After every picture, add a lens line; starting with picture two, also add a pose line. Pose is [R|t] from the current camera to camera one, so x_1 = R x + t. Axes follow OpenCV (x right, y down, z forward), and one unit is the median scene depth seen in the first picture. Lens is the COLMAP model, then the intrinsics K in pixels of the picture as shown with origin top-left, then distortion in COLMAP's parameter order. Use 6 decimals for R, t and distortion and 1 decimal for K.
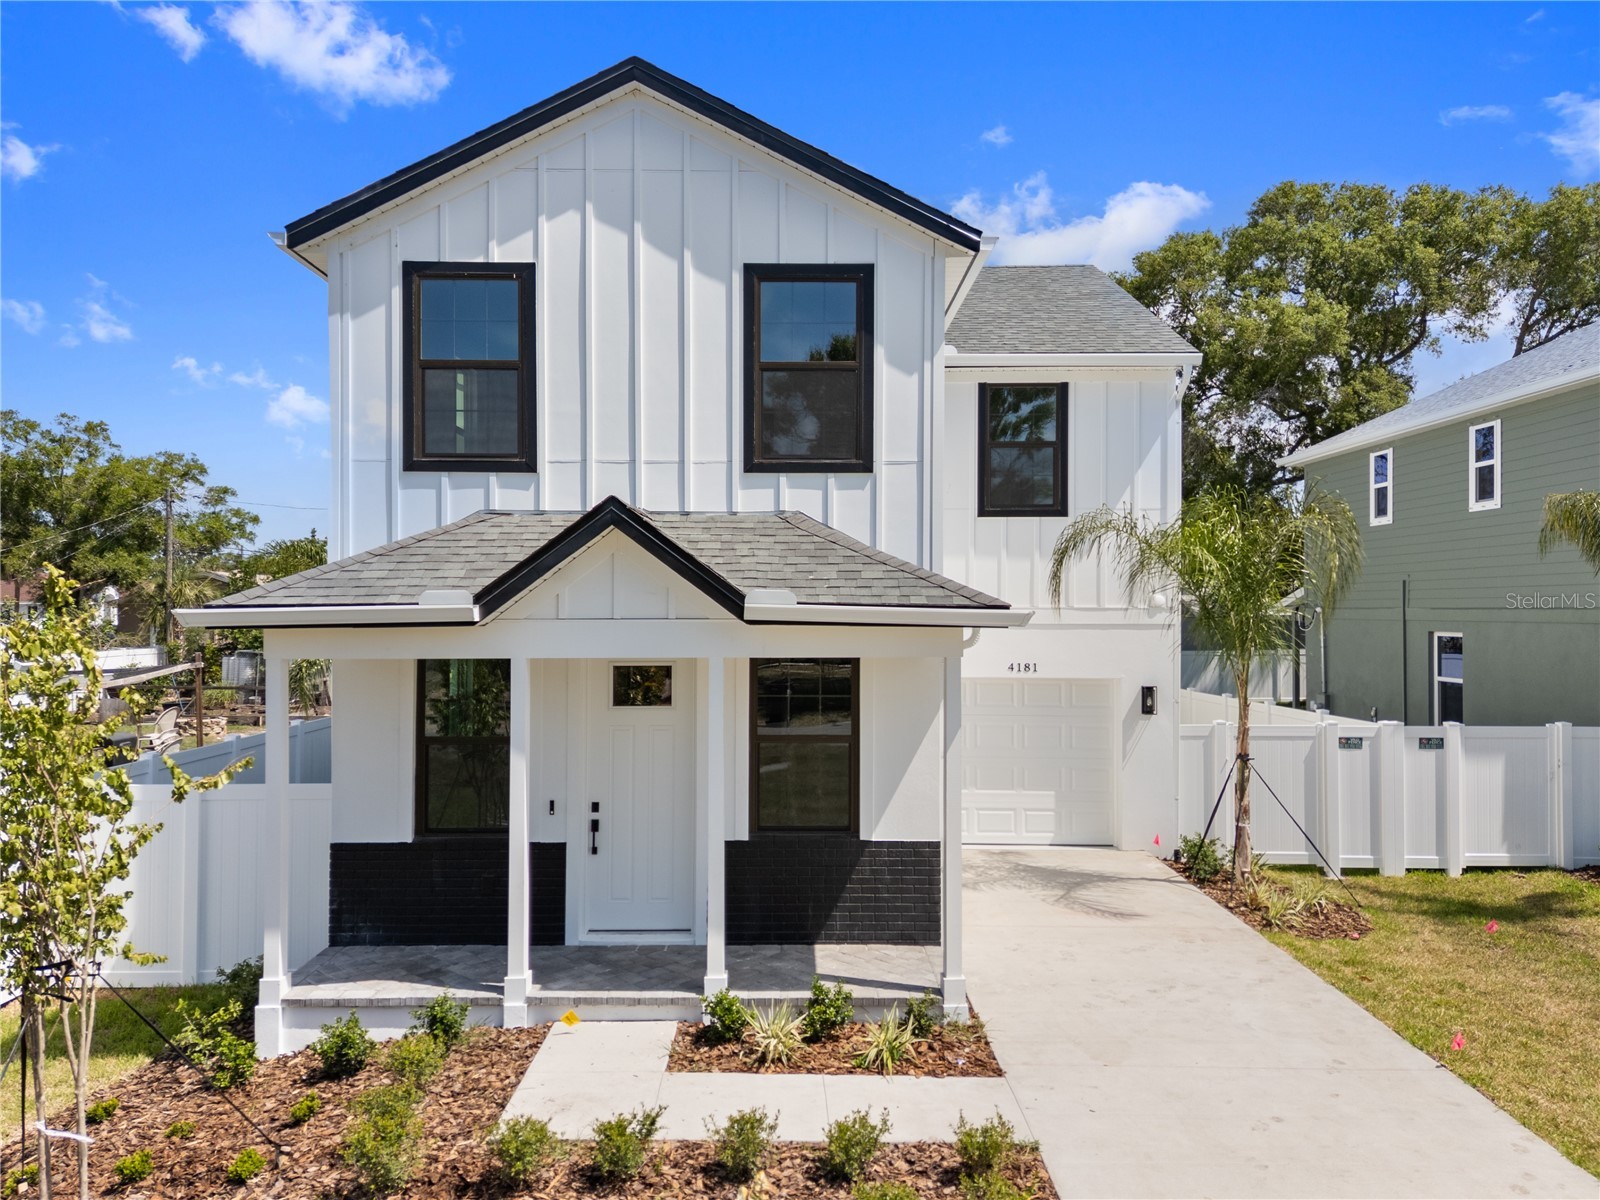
lens RADIAL K [[1176.7, 0, 800.0], [0, 1176.7, 600.0], [0, 0, 1]] dist [0.071102, -0.061353]
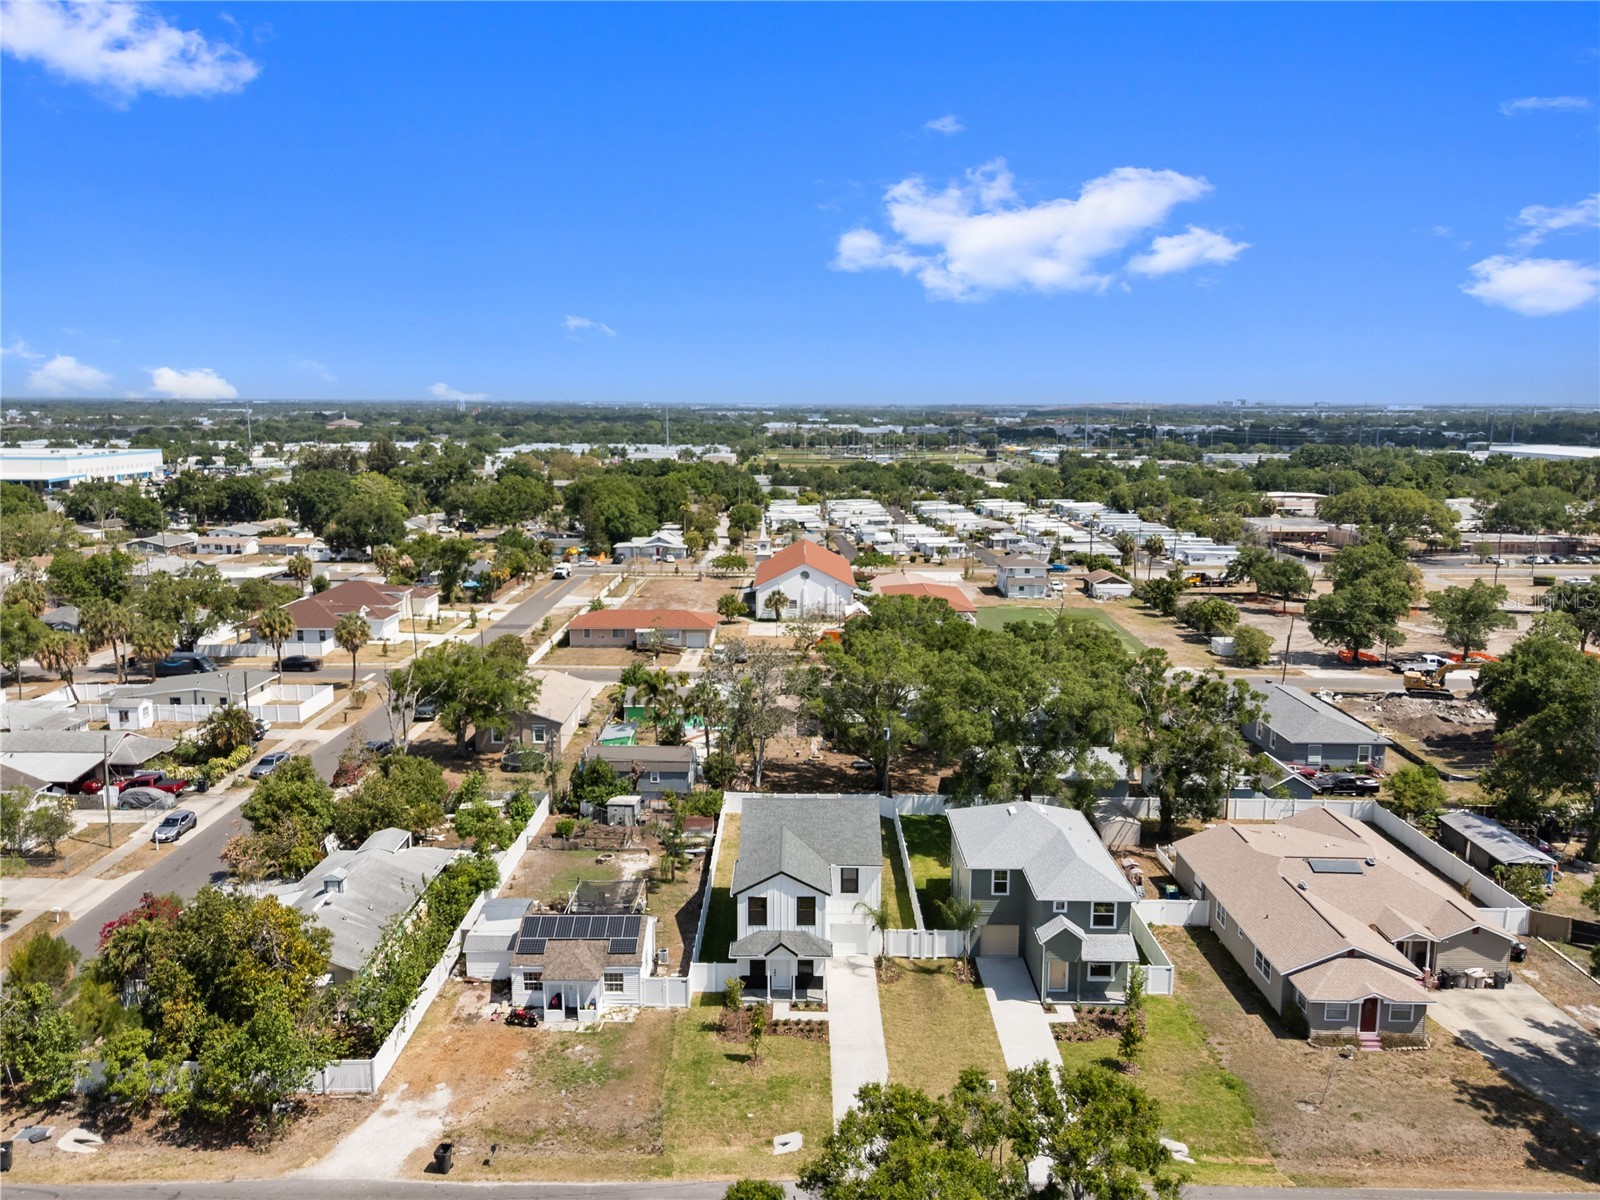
lens RADIAL K [[1176.7, 0, 800.0], [0, 1176.7, 600.0], [0, 0, 1]] dist [0.071102, -0.061353]
pose [[0.999938, 0.003332, -0.010626, 0.038590], [-0.001468, 0.985308, 0.170782, -3.176793], [0.011039, -0.170755, 0.985252, -5.518672]]
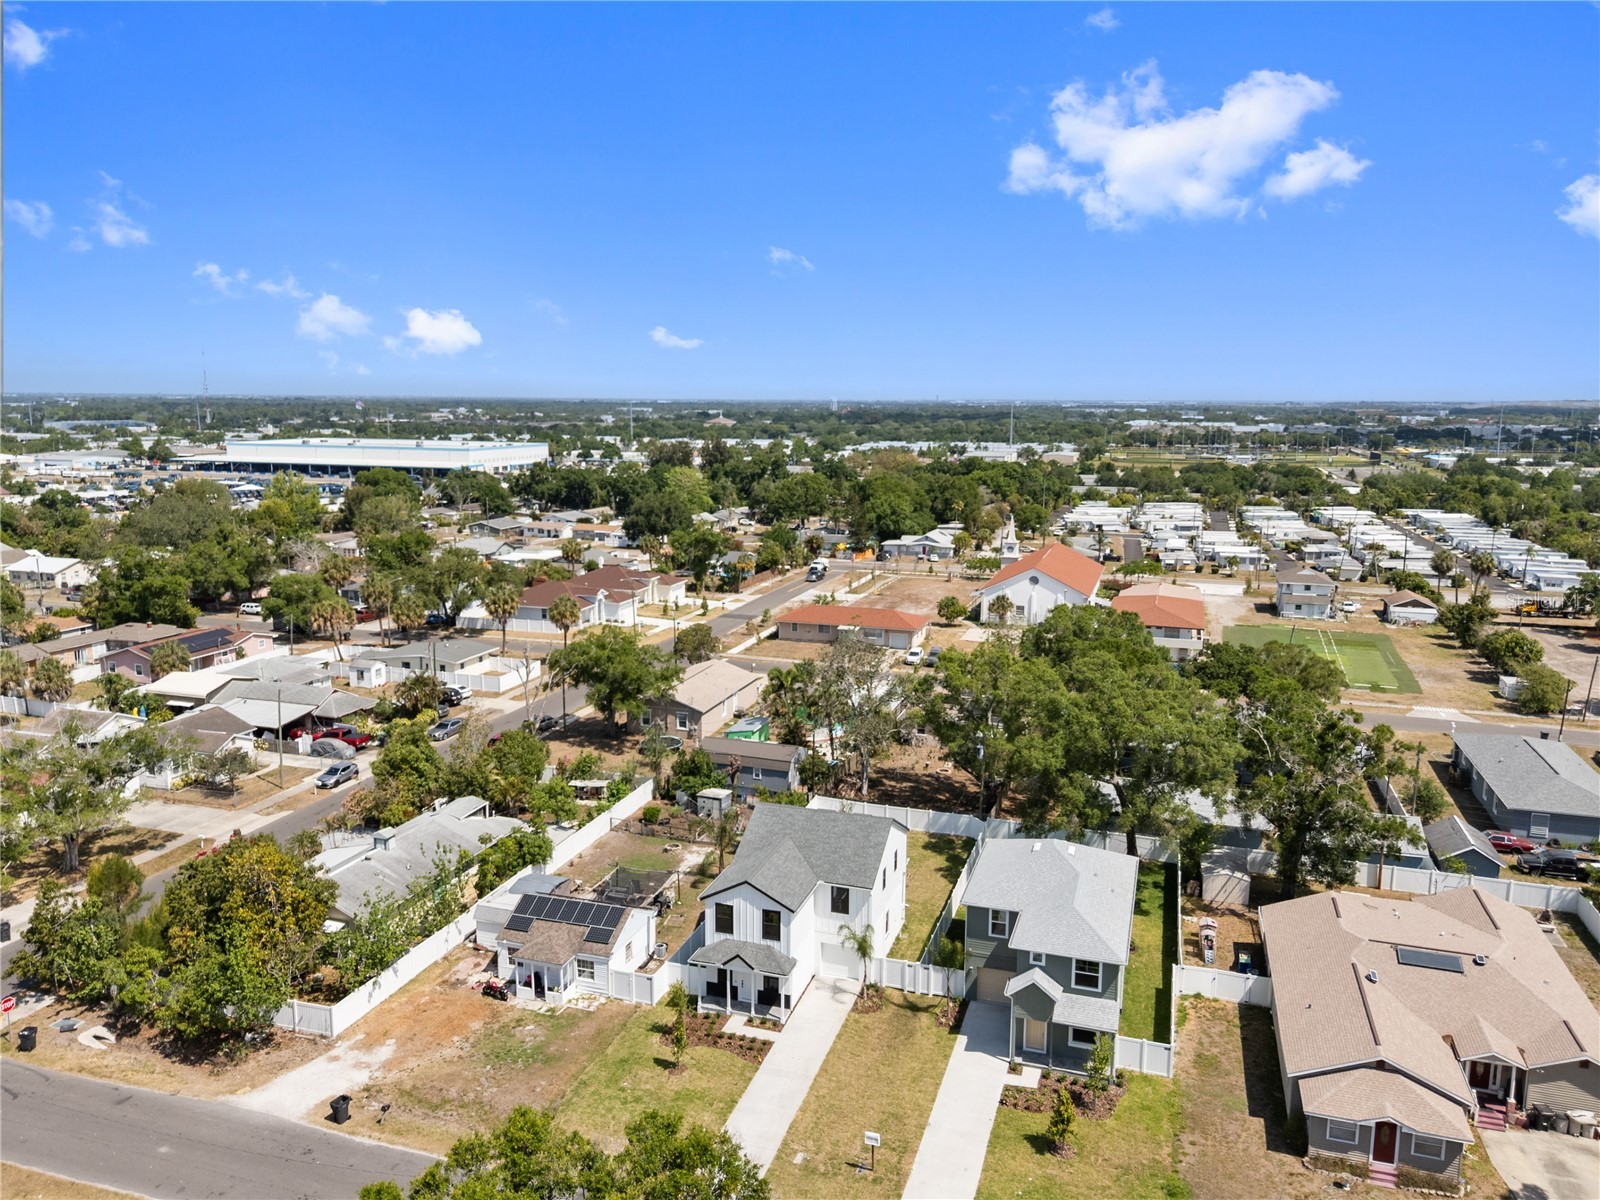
lens RADIAL K [[1176.7, 0, 800.0], [0, 1176.7, 600.0], [0, 0, 1]] dist [0.071102, -0.061353]
pose [[0.949031, 0.055783, -0.310206, 2.134211], [-0.001456, 0.984978, 0.172671, -3.163096], [0.315178, -0.163418, 0.934857, -4.904338]]
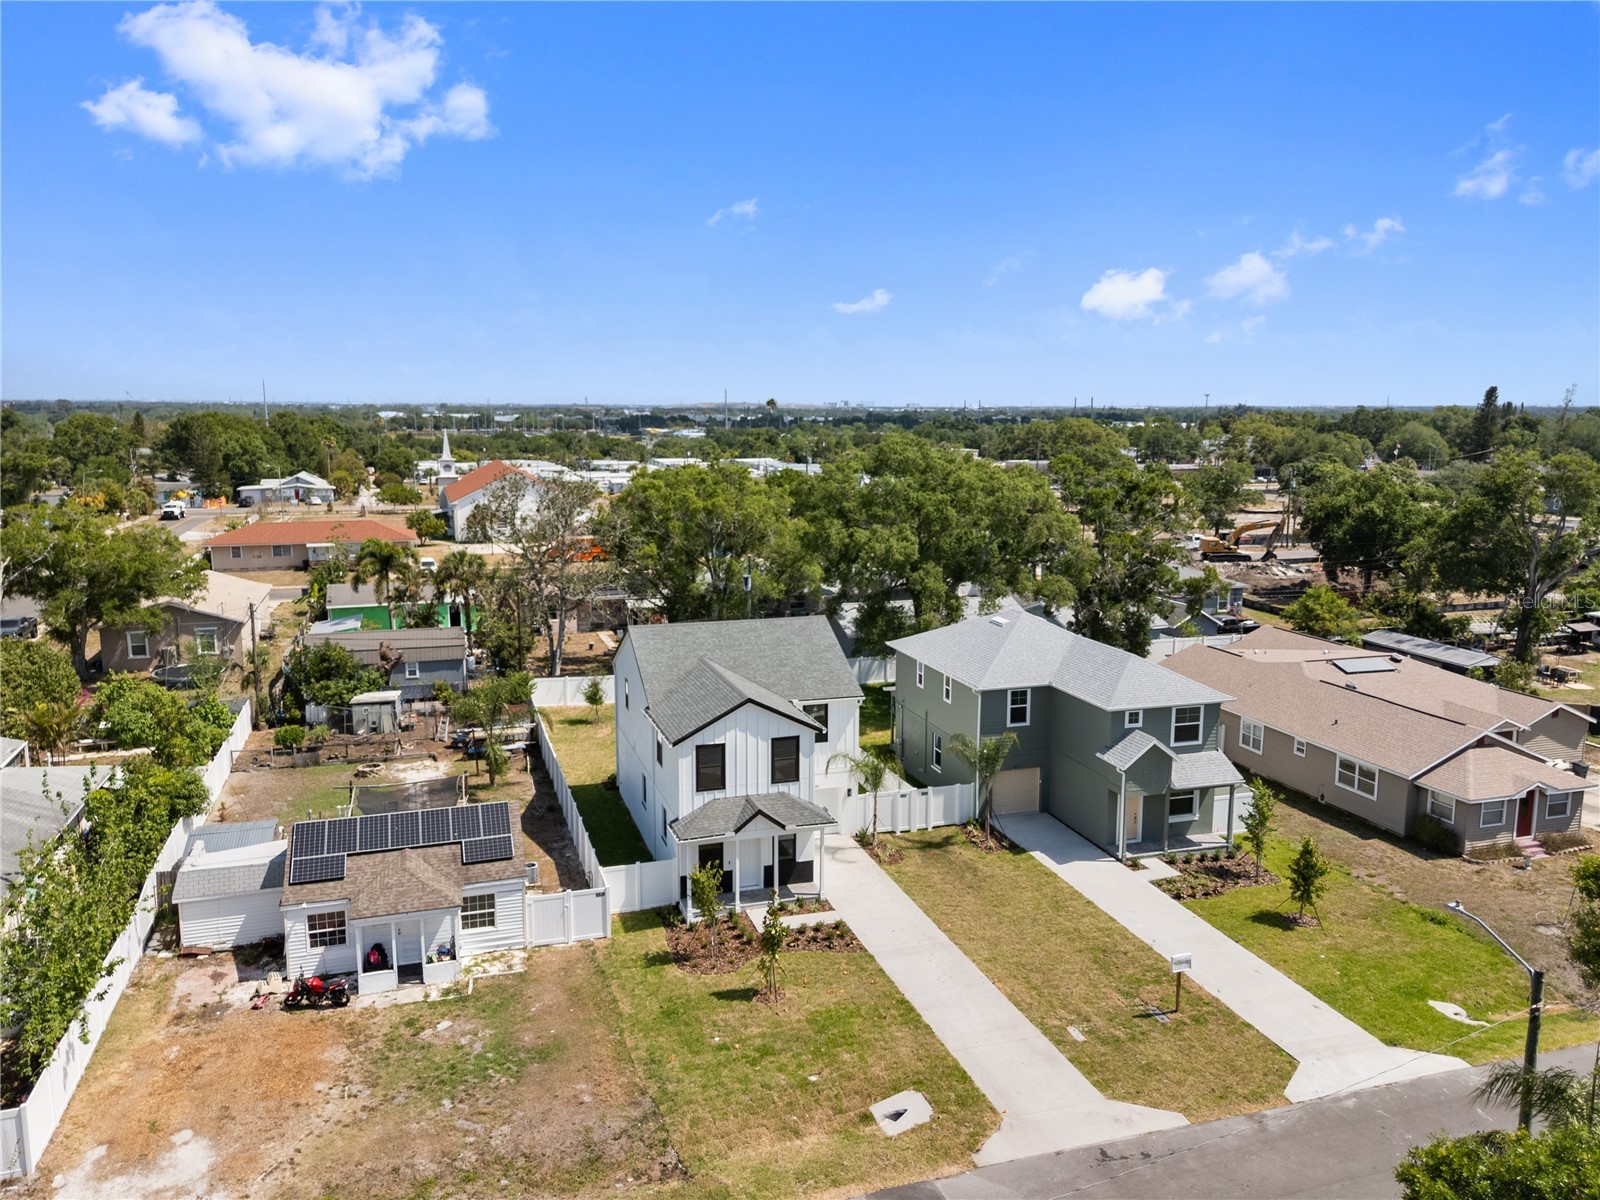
lens RADIAL K [[1174.0, 0, 800.0], [0, 1174.0, 600.0], [0, 0, 1]] dist [0.084421, -0.083012]
pose [[0.953773, -0.048536, 0.296584, -1.206674], [-0.002374, 0.985625, 0.168932, -1.520395], [-0.300519, -0.161826, 0.939947, -3.023942]]
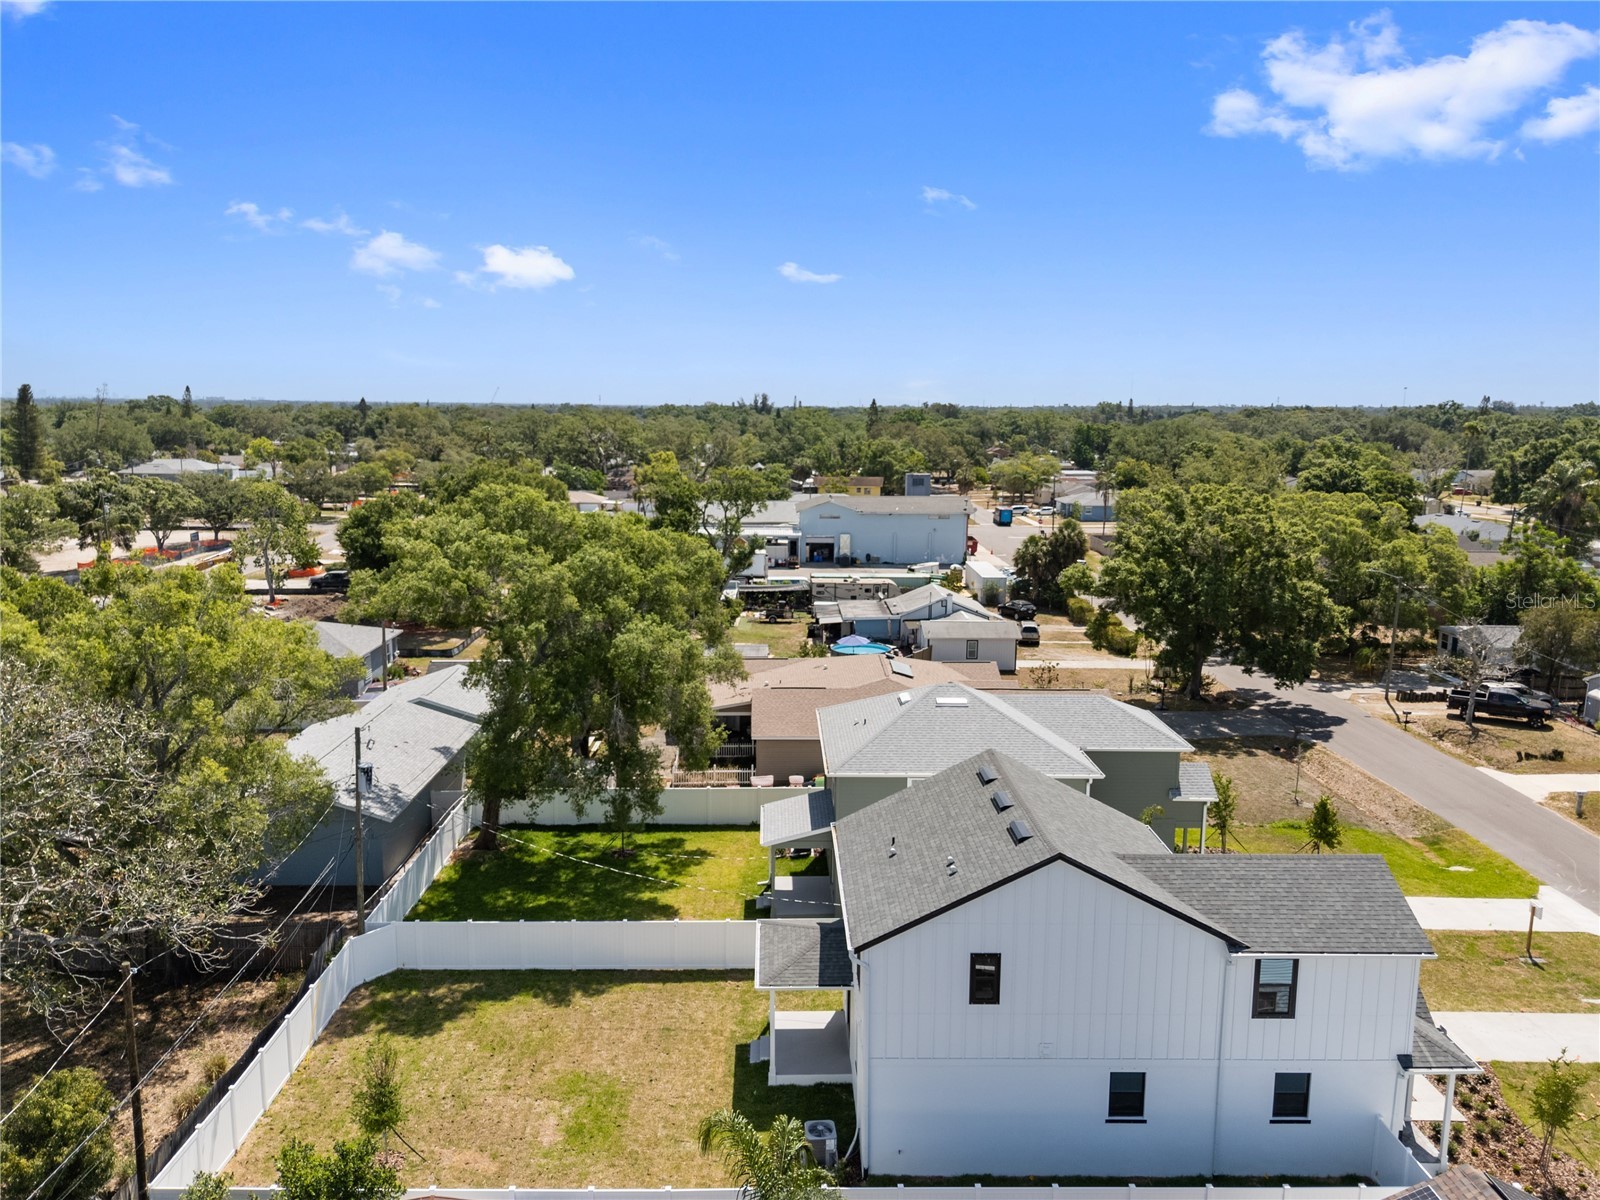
lens RADIAL K [[1176.7, 0, 800.0], [0, 1176.7, 600.0], [0, 0, 1]] dist [0.071102, -0.061353]
pose [[-0.013137, -0.165875, 0.986059, -3.229945], [-0.010375, 0.986114, 0.165746, -1.654454], [-0.999860, -0.008053, -0.014676, 2.627087]]
